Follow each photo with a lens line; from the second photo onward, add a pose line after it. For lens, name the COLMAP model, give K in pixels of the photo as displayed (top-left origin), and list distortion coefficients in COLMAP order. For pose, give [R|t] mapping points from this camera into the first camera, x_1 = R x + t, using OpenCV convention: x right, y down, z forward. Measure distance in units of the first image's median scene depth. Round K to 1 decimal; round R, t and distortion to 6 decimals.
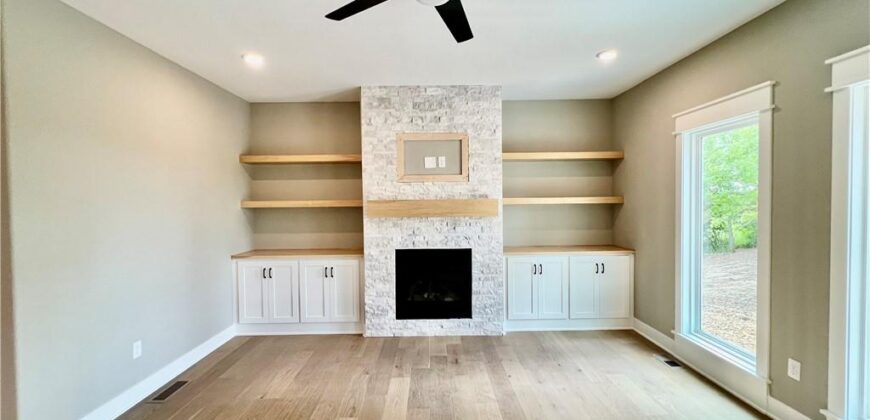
lens RADIAL K [[366.9, 0, 435.0], [0, 366.9, 210.0], [0, 0, 1]] dist [0.002167, 0.000266]
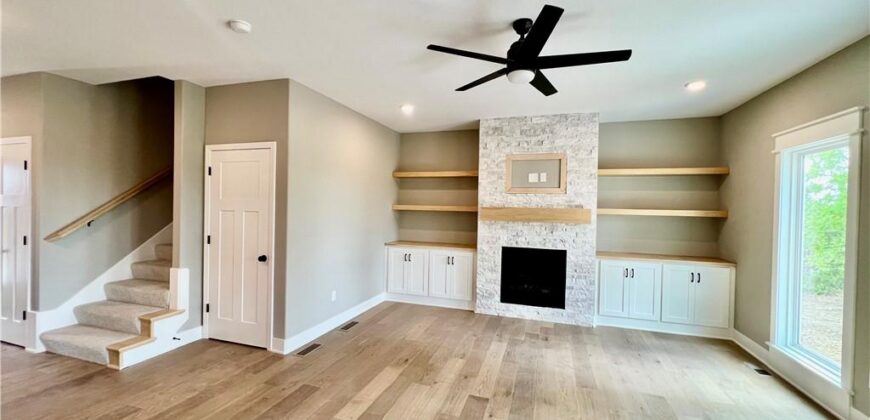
lens RADIAL K [[345.8, 0, 435.0], [0, 345.8, 210.0], [0, 0, 1]] dist [0.000865, 0.000104]
pose [[0.944582, 0.034366, -0.326471, 0.058588], [-0.040341, 0.999119, -0.011548, 0.005075], [0.325787, 0.024079, 0.945137, -0.201908]]
